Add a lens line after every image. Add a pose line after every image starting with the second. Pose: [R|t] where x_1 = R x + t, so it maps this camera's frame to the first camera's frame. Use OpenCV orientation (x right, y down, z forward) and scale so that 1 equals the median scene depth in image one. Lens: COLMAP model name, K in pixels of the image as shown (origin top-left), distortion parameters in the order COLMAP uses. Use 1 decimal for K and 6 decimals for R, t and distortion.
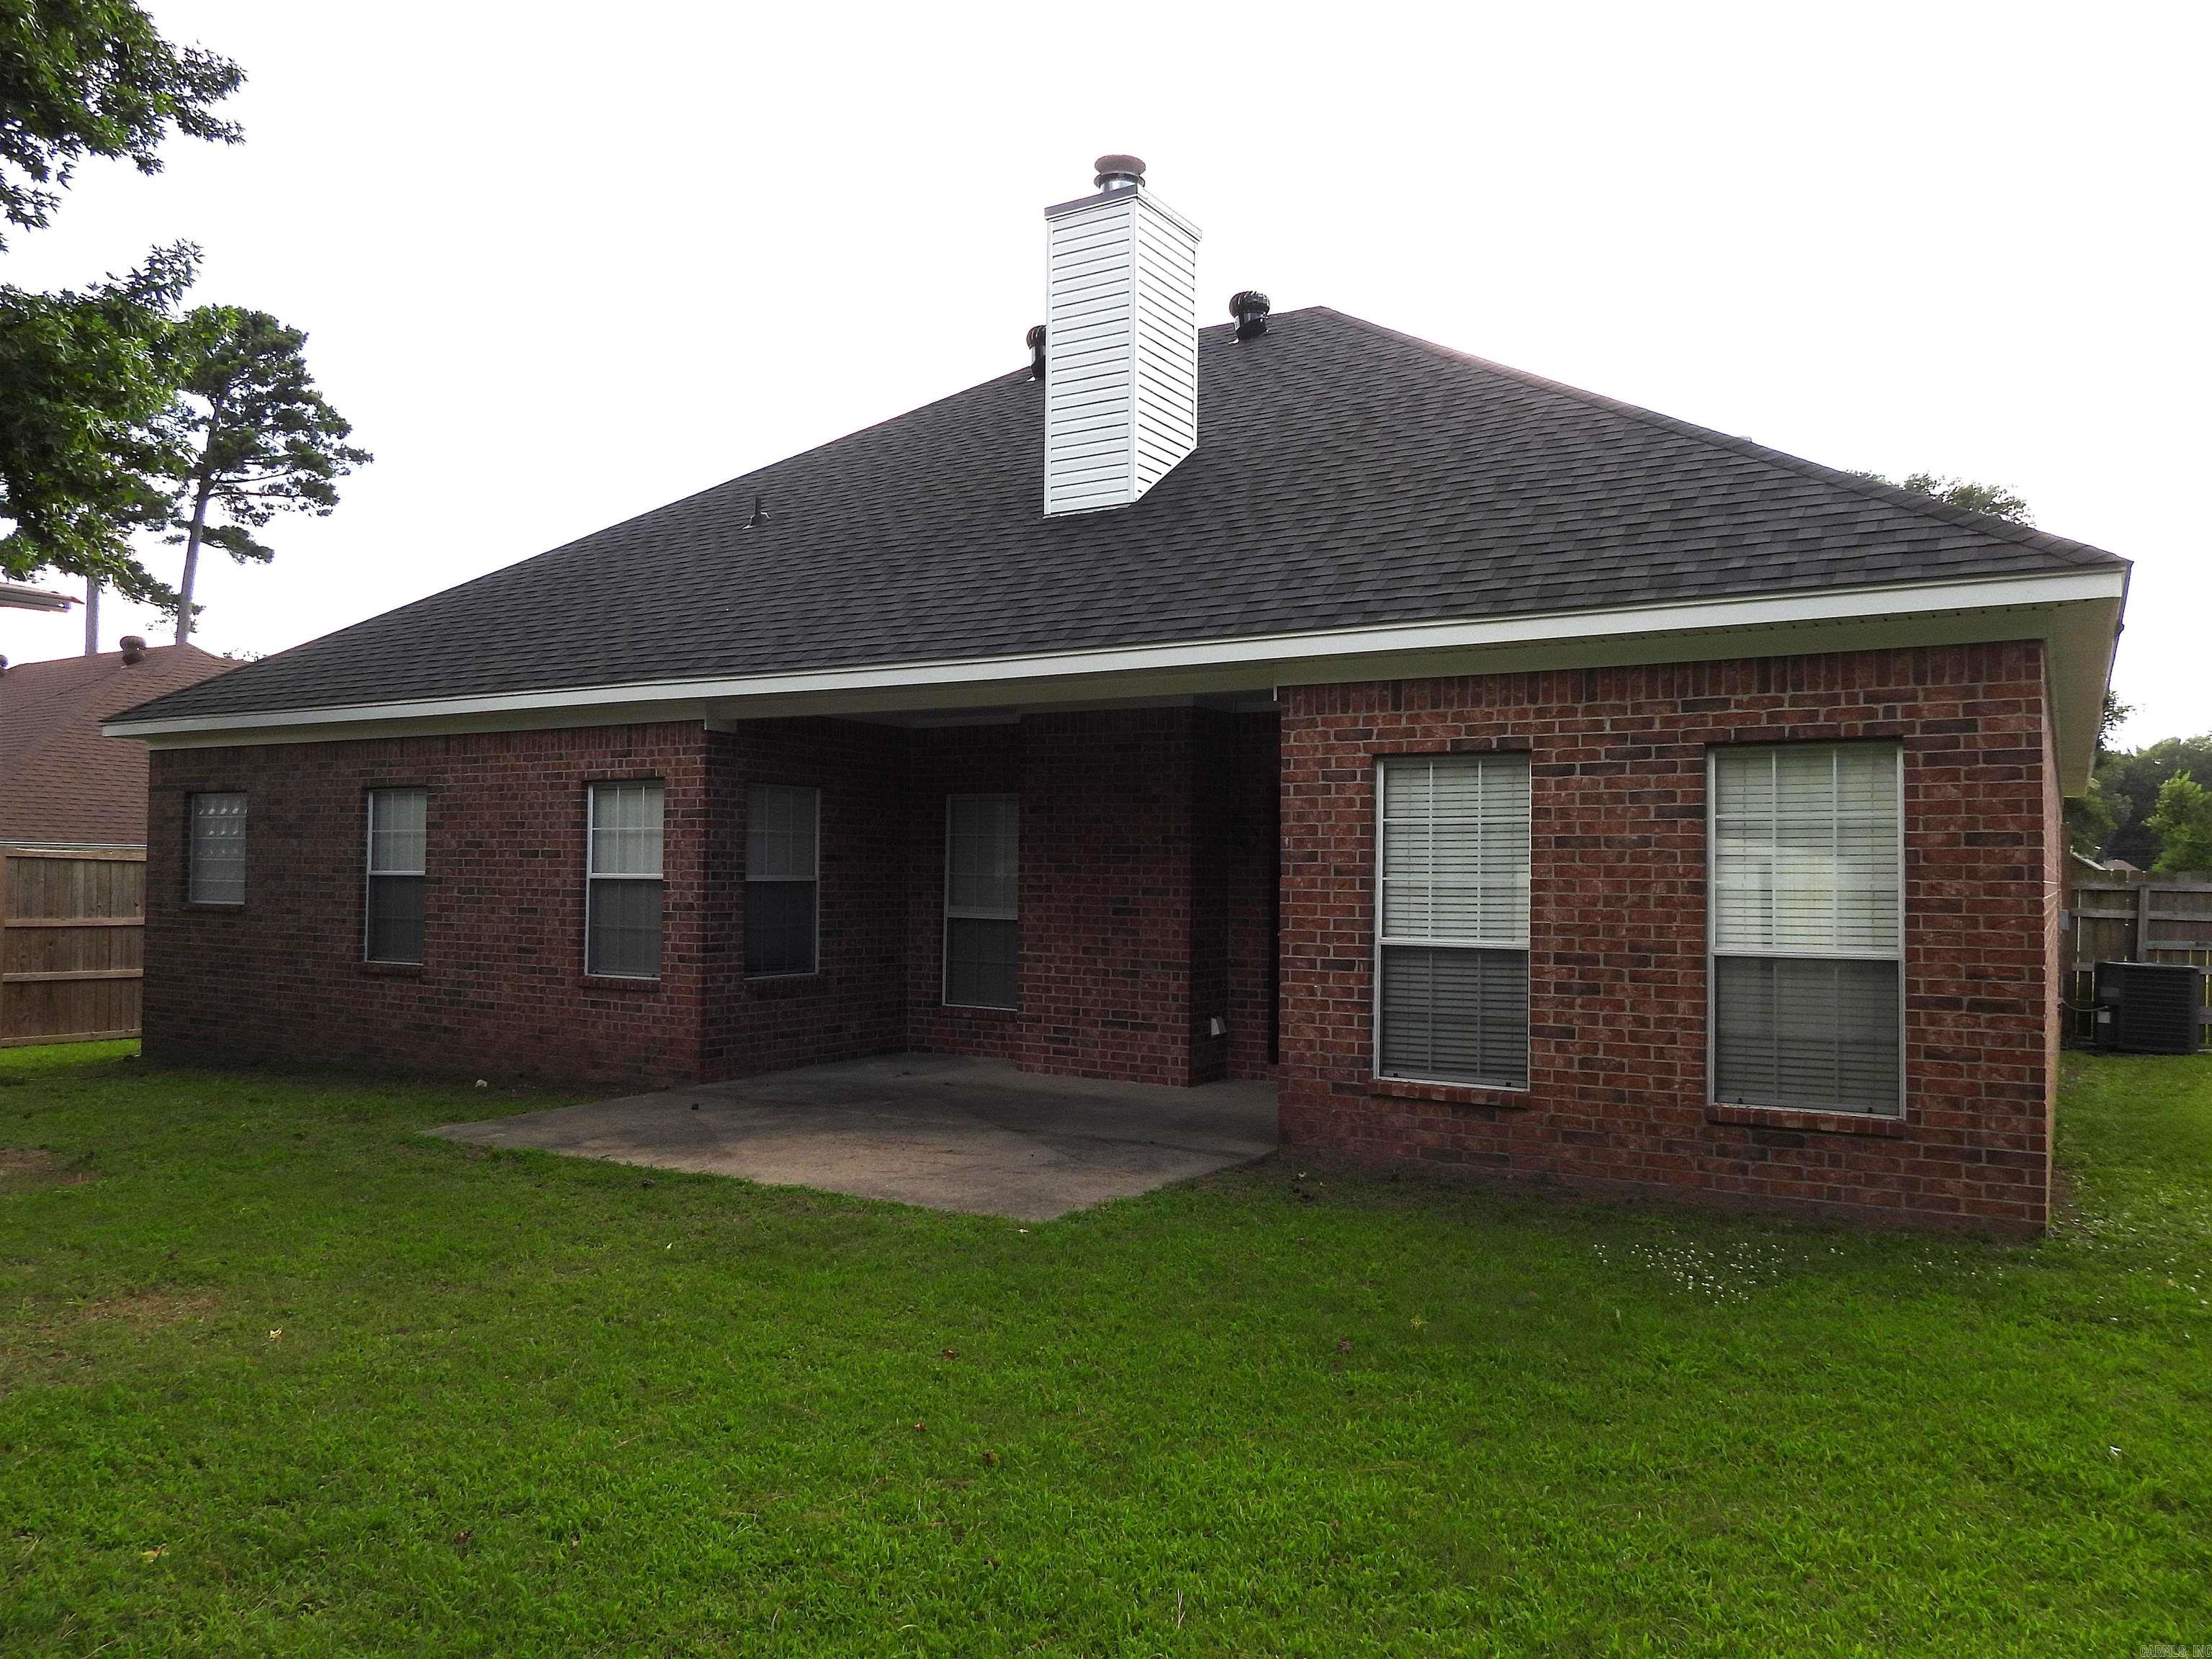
lens RADIAL K [[1593.9, 0, 1116.9], [0, 1593.9, 829.5], [0, 0, 1]] dist [-0.014138, 0.005385]
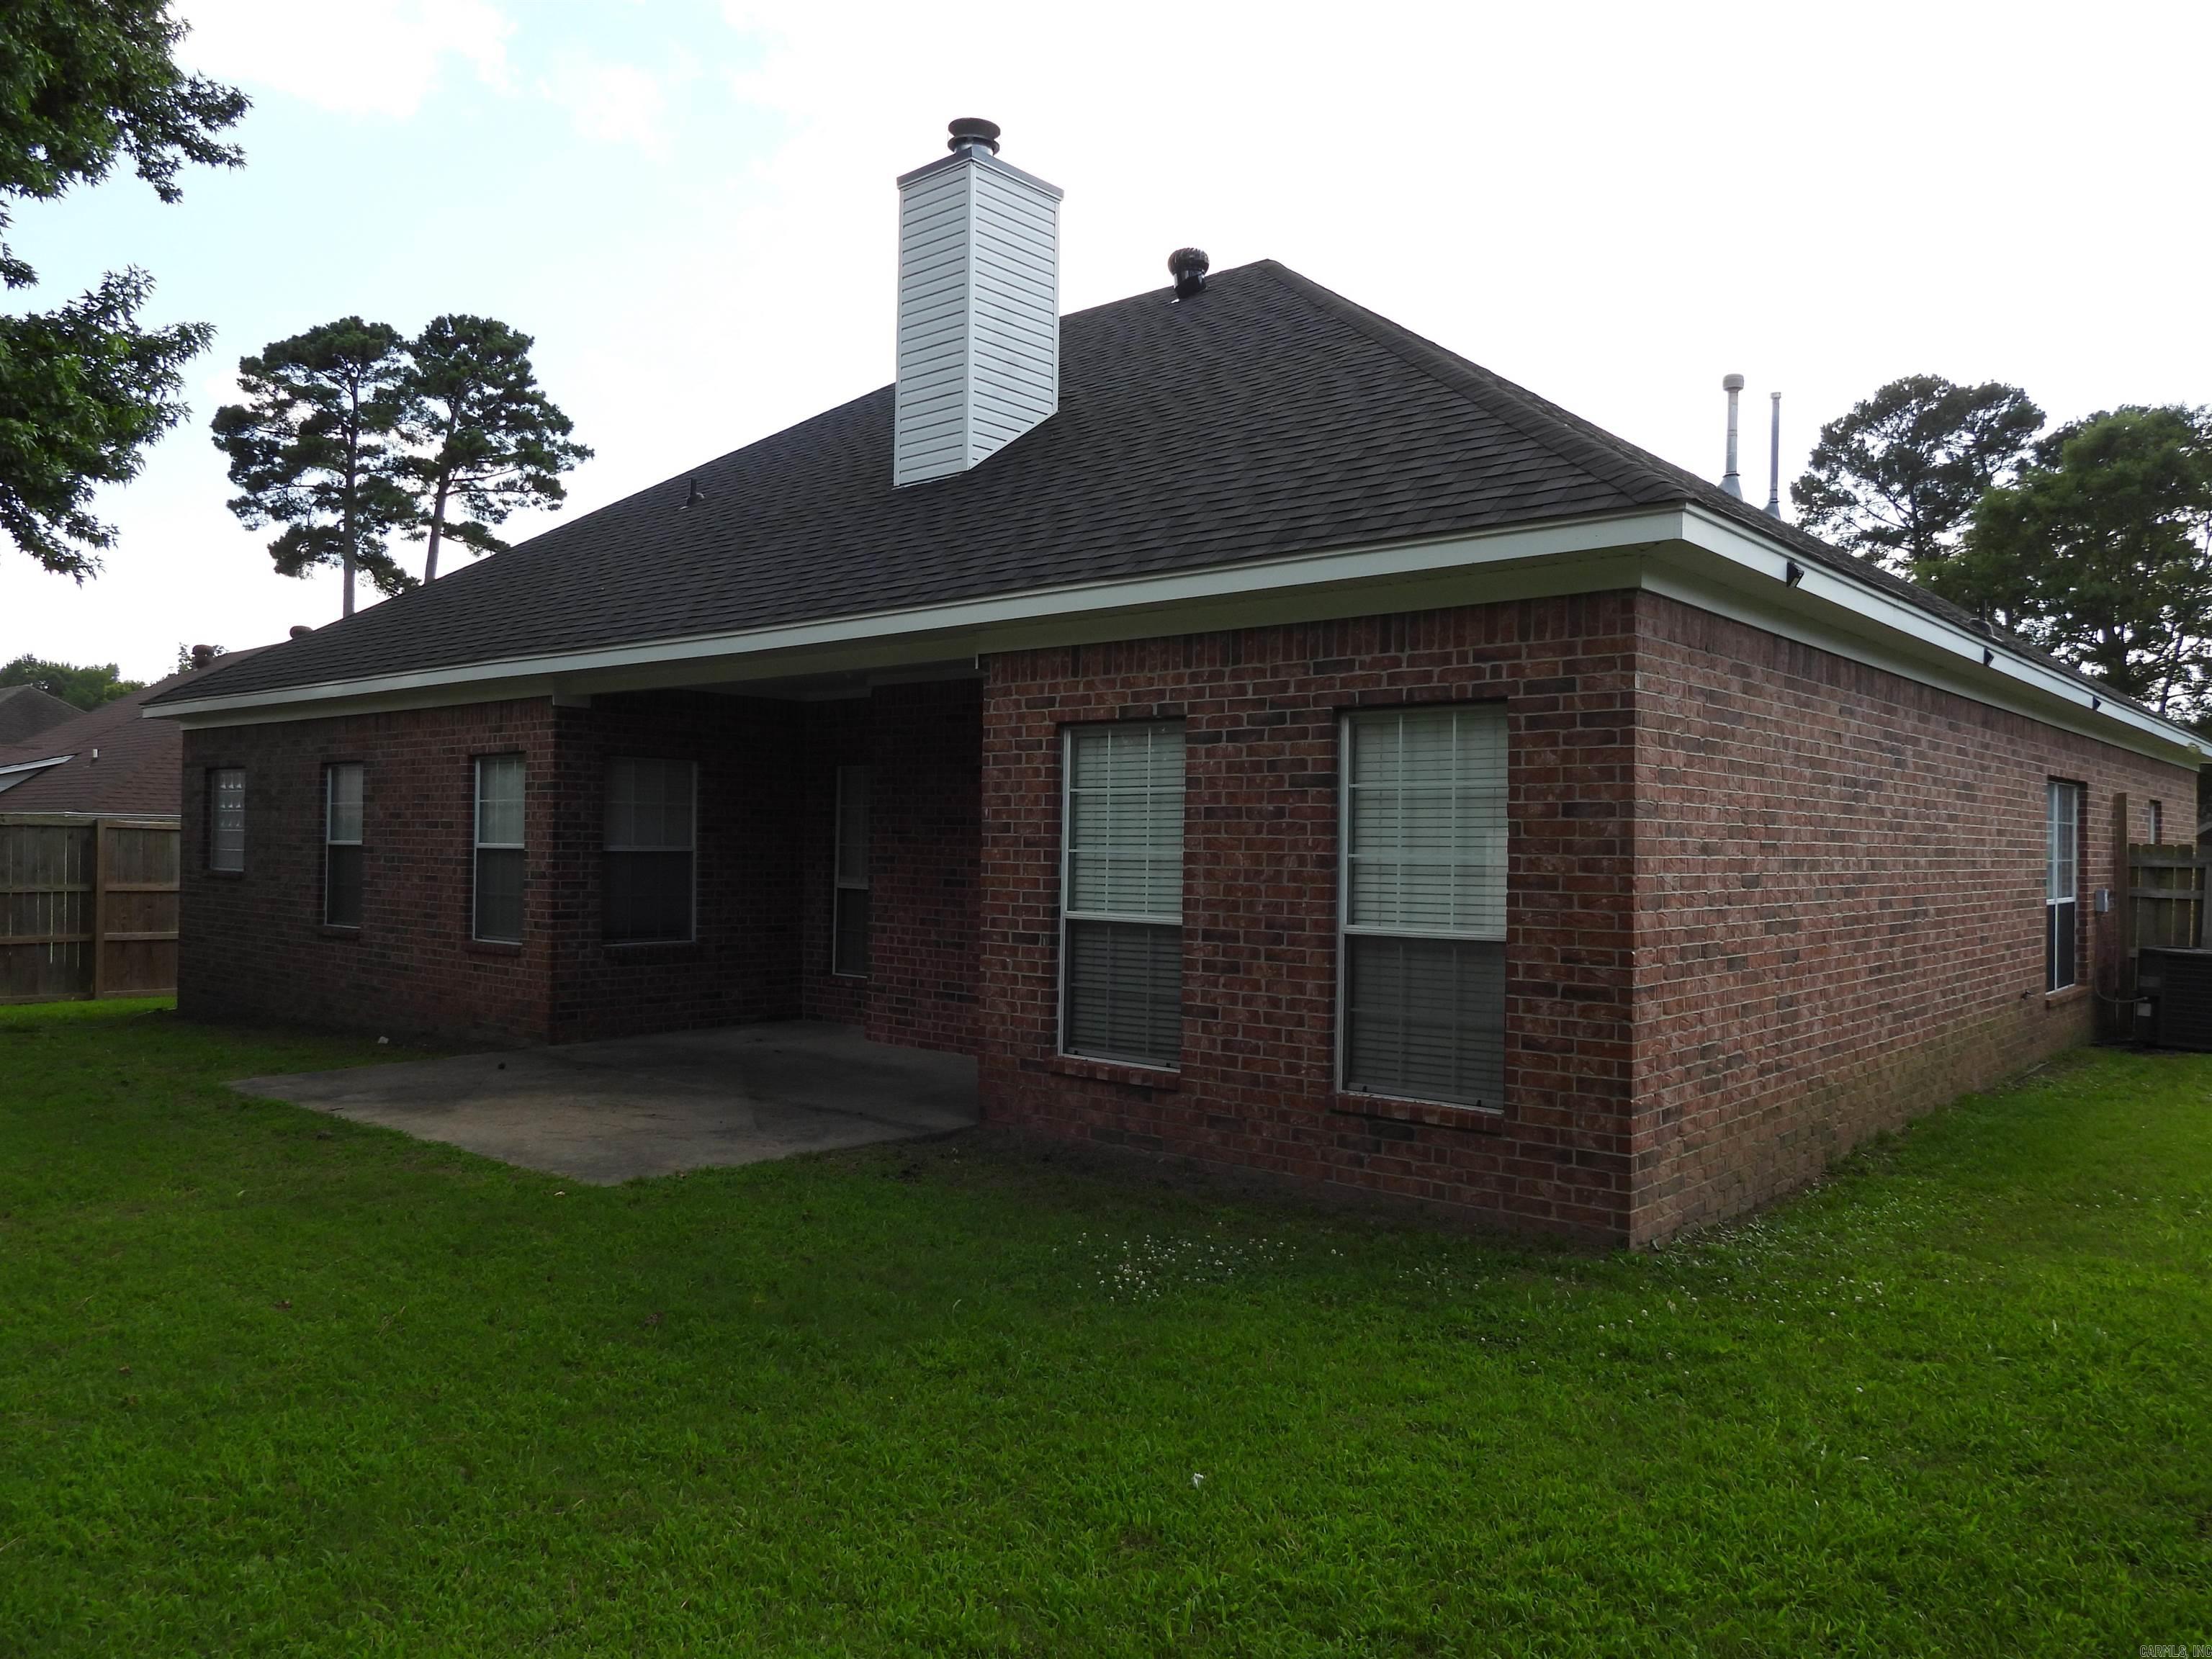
lens RADIAL K [[1593.9, 0, 1105.0], [0, 1593.9, 834.4], [0, 0, 1]] dist [-0.014138, 0.005385]
pose [[0.985602, 0.002103, -0.169066, 0.260303], [0.001315, 0.999797, 0.020102, 0.000943], [0.169074, -0.020035, 0.985400, 0.033535]]
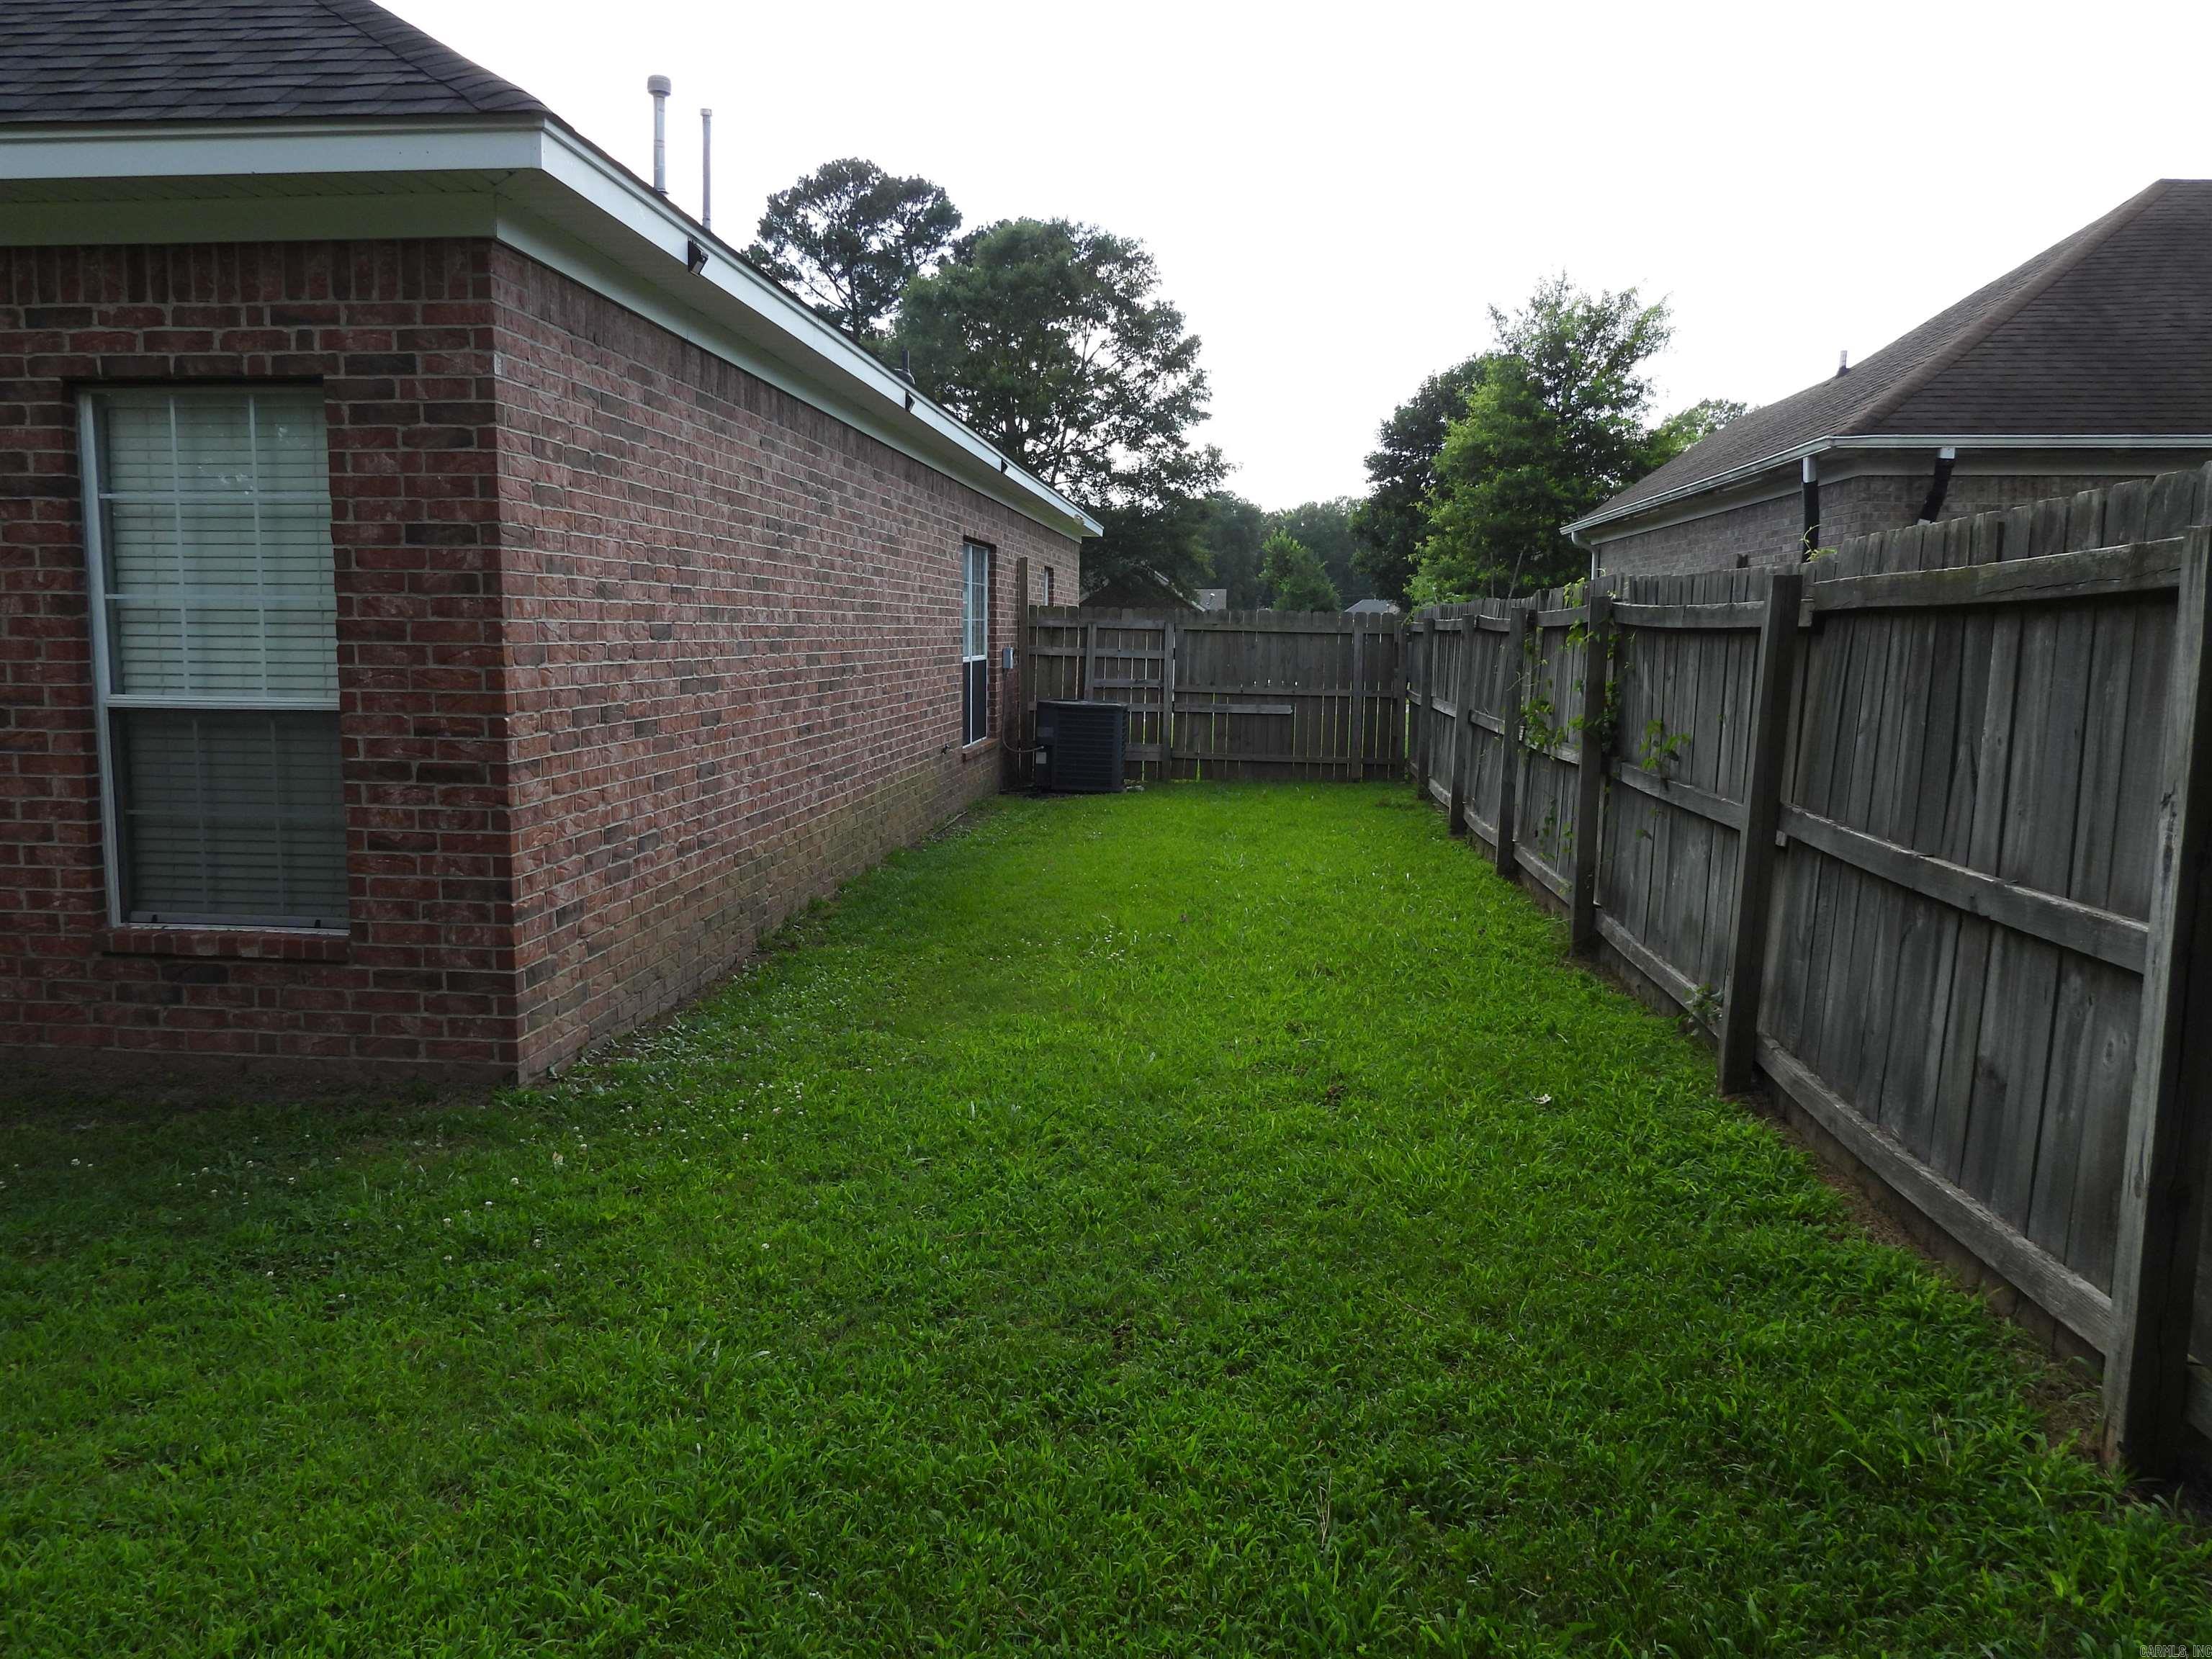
lens RADIAL K [[1593.9, 0, 1110.8], [0, 1593.9, 832.4], [0, 0, 1]] dist [-0.014138, 0.005385]
pose [[0.897290, -0.051983, 0.438370, 0.302394], [-0.019029, 0.987565, 0.156057, 0.012534], [-0.441031, -0.148370, 0.885143, 0.142177]]
